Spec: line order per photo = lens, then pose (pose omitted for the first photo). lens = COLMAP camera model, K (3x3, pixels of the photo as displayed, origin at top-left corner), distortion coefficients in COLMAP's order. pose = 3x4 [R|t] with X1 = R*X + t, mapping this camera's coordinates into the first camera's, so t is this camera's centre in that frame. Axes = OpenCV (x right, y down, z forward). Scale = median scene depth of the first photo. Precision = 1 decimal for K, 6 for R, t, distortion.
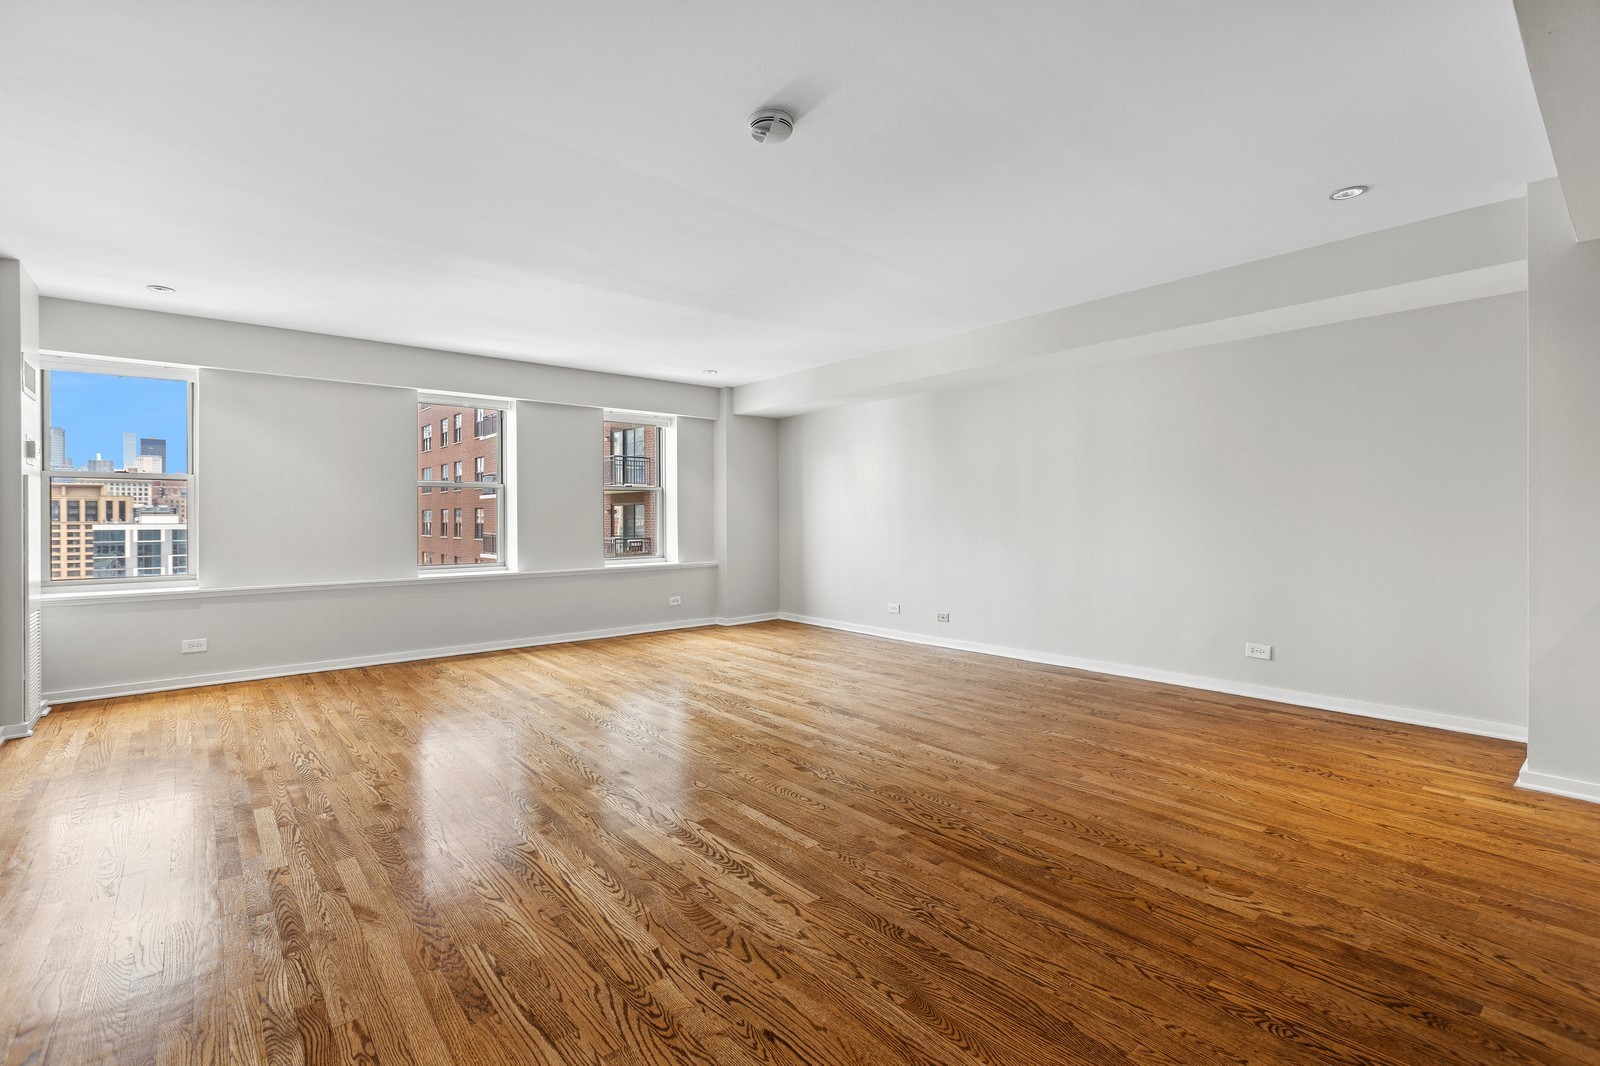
lens RADIAL K [[720.1, 0, 780.7], [0, 720.1, 513.4], [0, 0, 1]] dist [0.002358, -0.000581]
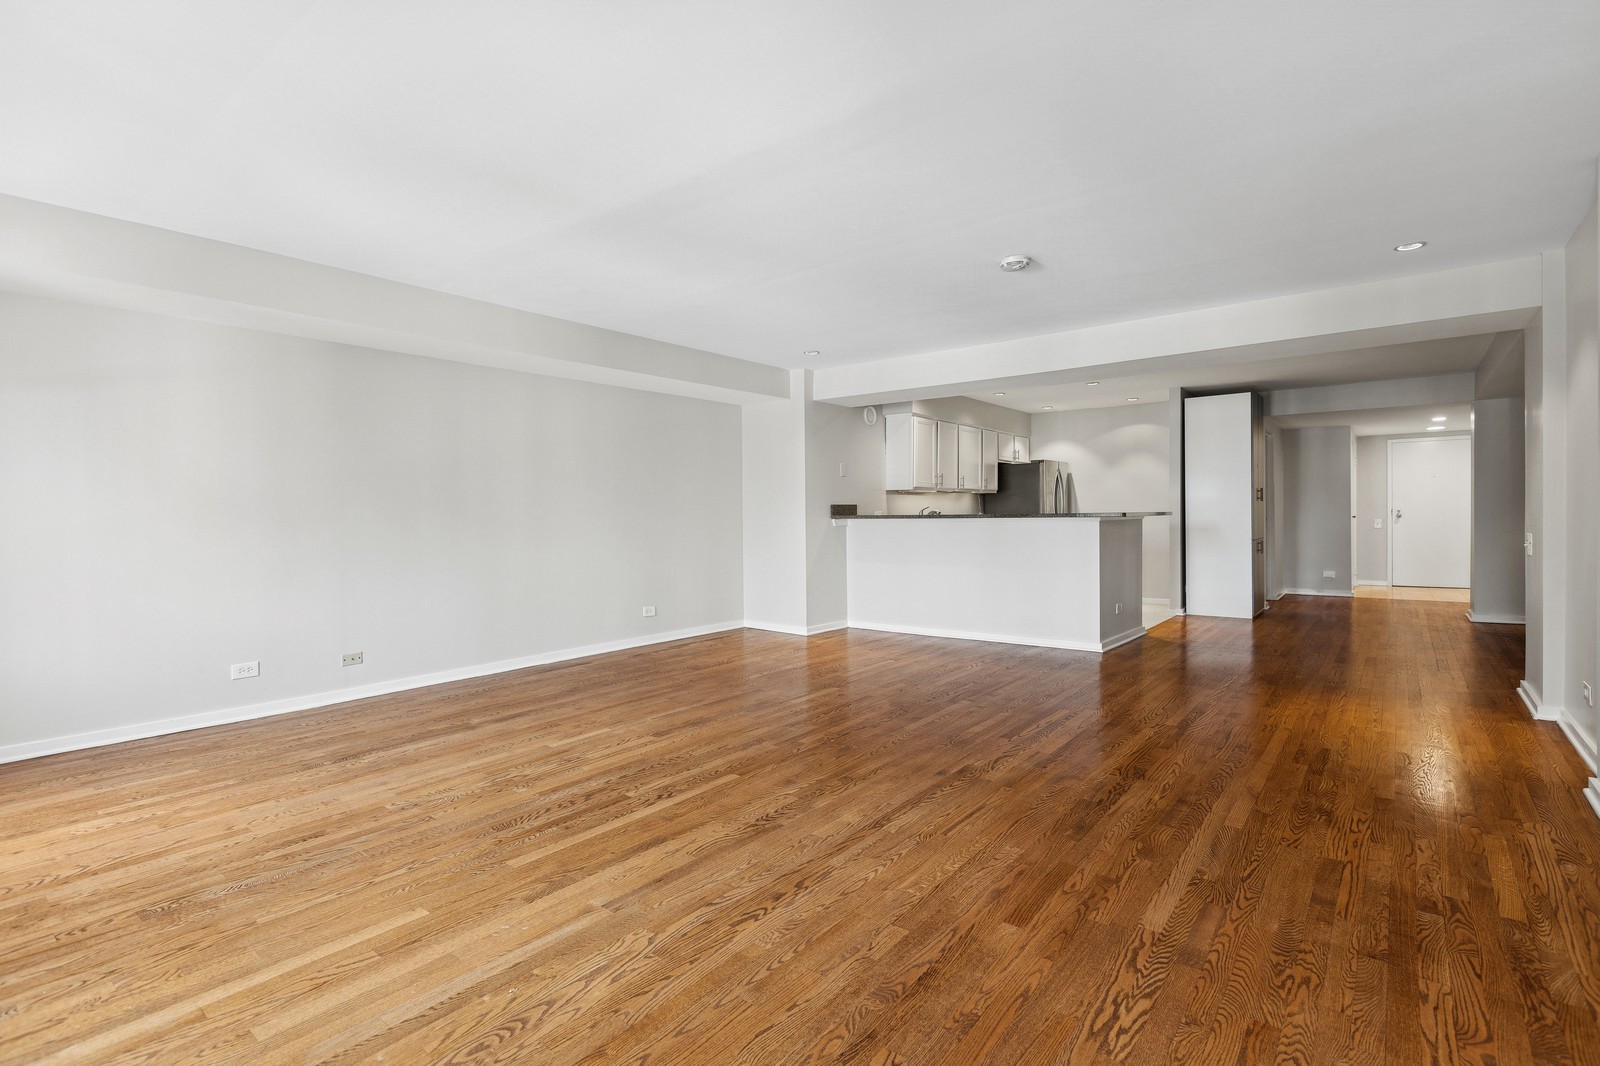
lens RADIAL K [[748.1, 0, 796.0], [0, 748.1, 511.5], [0, 0, 1]] dist [-0.004237, 0.000079]
pose [[-0.201853, 0.008735, 0.979377, -0.979068], [0.007006, 0.999948, -0.007475, 0.007555], [-0.979391, 0.005353, -0.201904, 1.160820]]
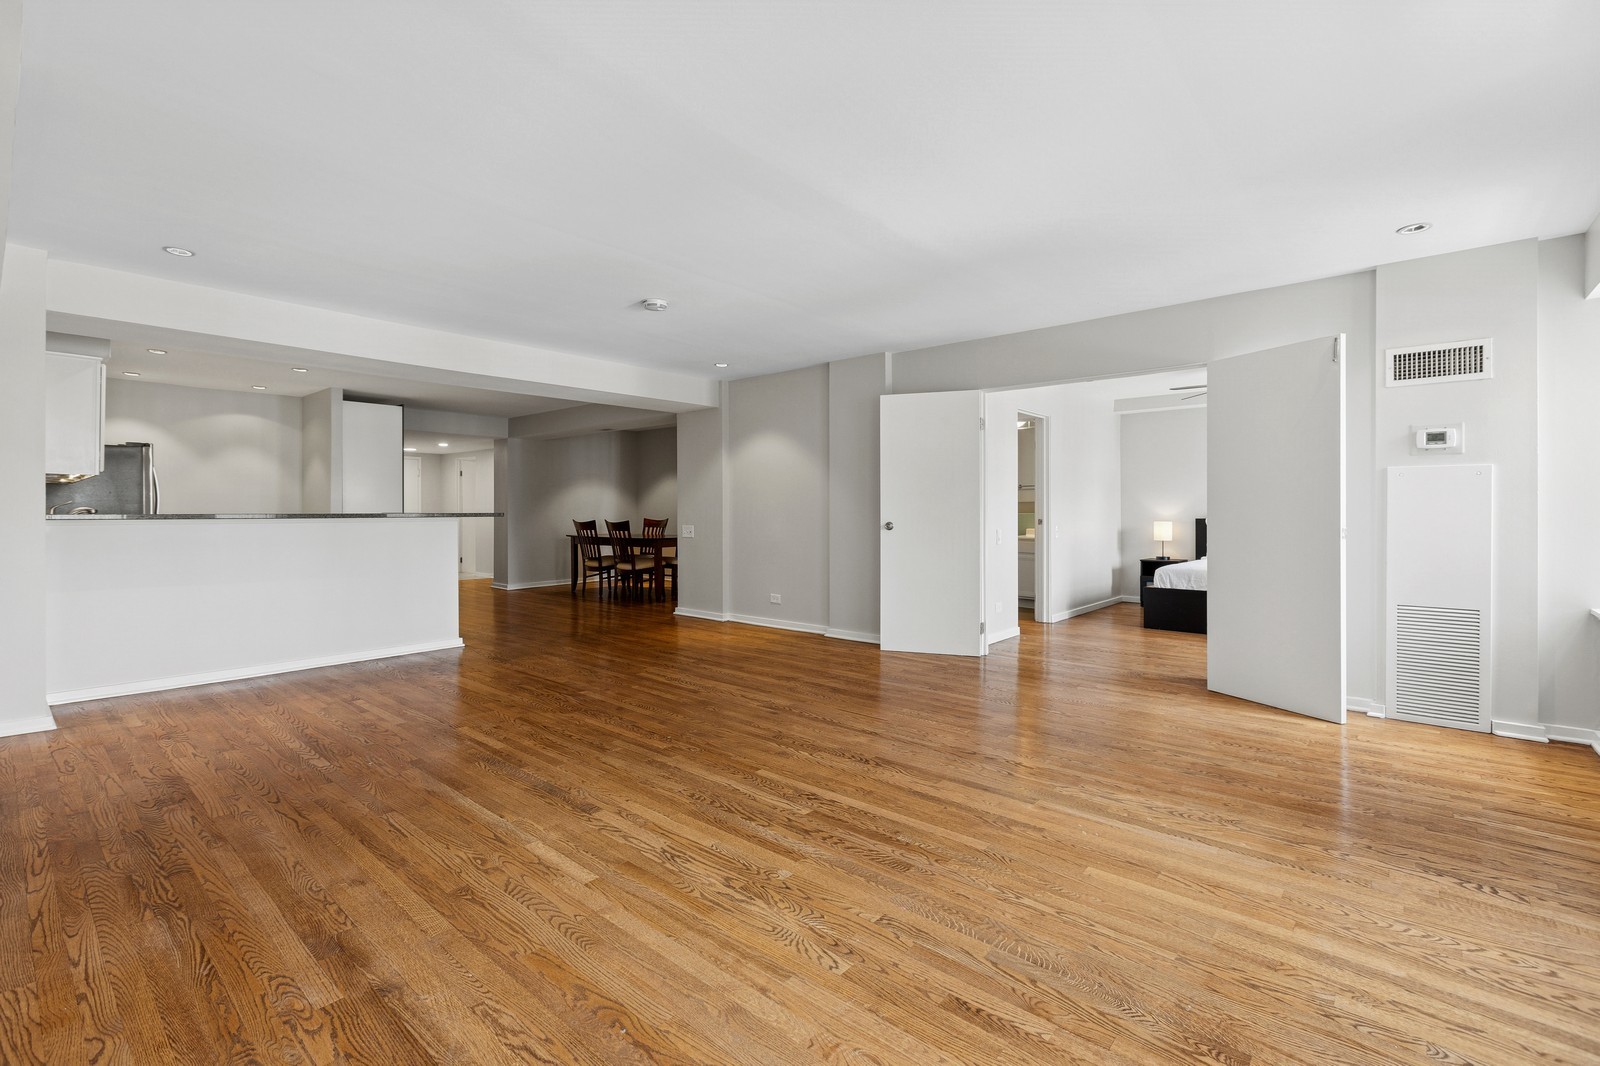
lens RADIAL K [[720.1, 0, 780.7], [0, 720.1, 513.4], [0, 0, 1]] dist [0.002358, -0.000581]
pose [[-0.988578, 0.004962, -0.150626, -0.031584], [0.005228, 0.999985, -0.001372, 0.009568], [0.150617, -0.002144, -0.988590, 1.871100]]
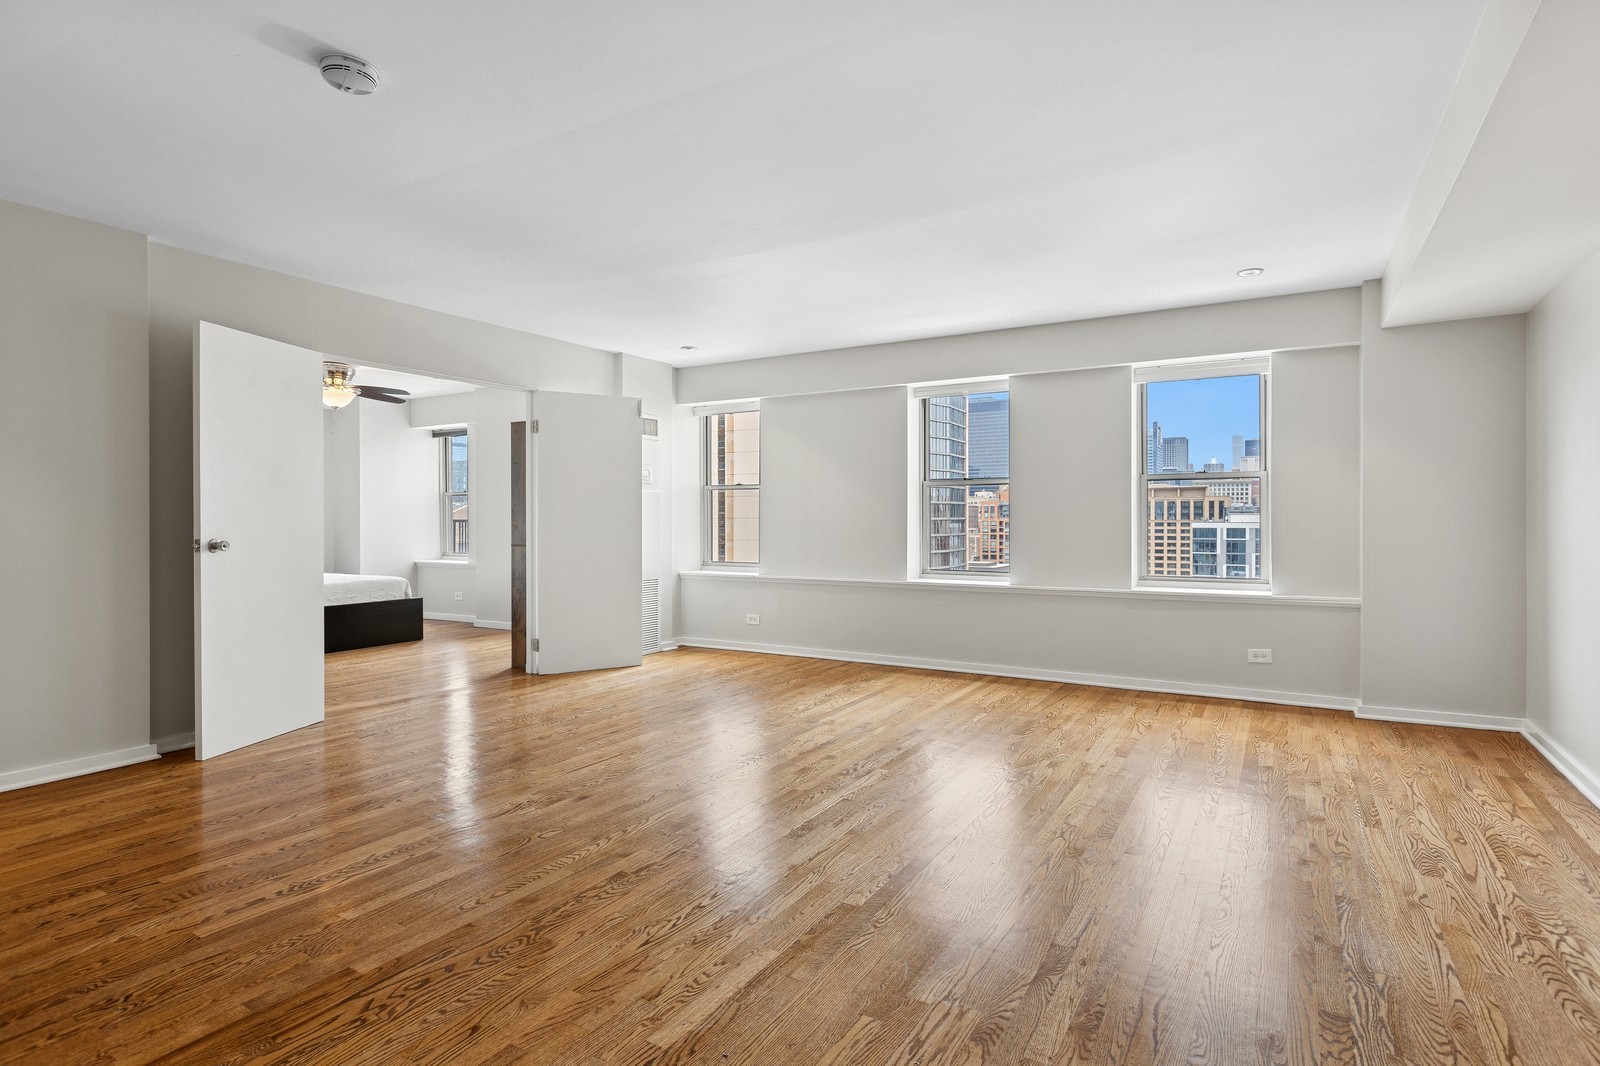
lens RADIAL K [[811.5, 0, 798.1], [0, 811.5, 521.6], [0, 0, 1]] dist [-0.000188, -0.000551]
pose [[0.330214, 0.006806, -0.943882, 0.707847], [0.004784, 0.999949, 0.008884, -0.000841], [0.943894, -0.007449, 0.330165, 0.765583]]
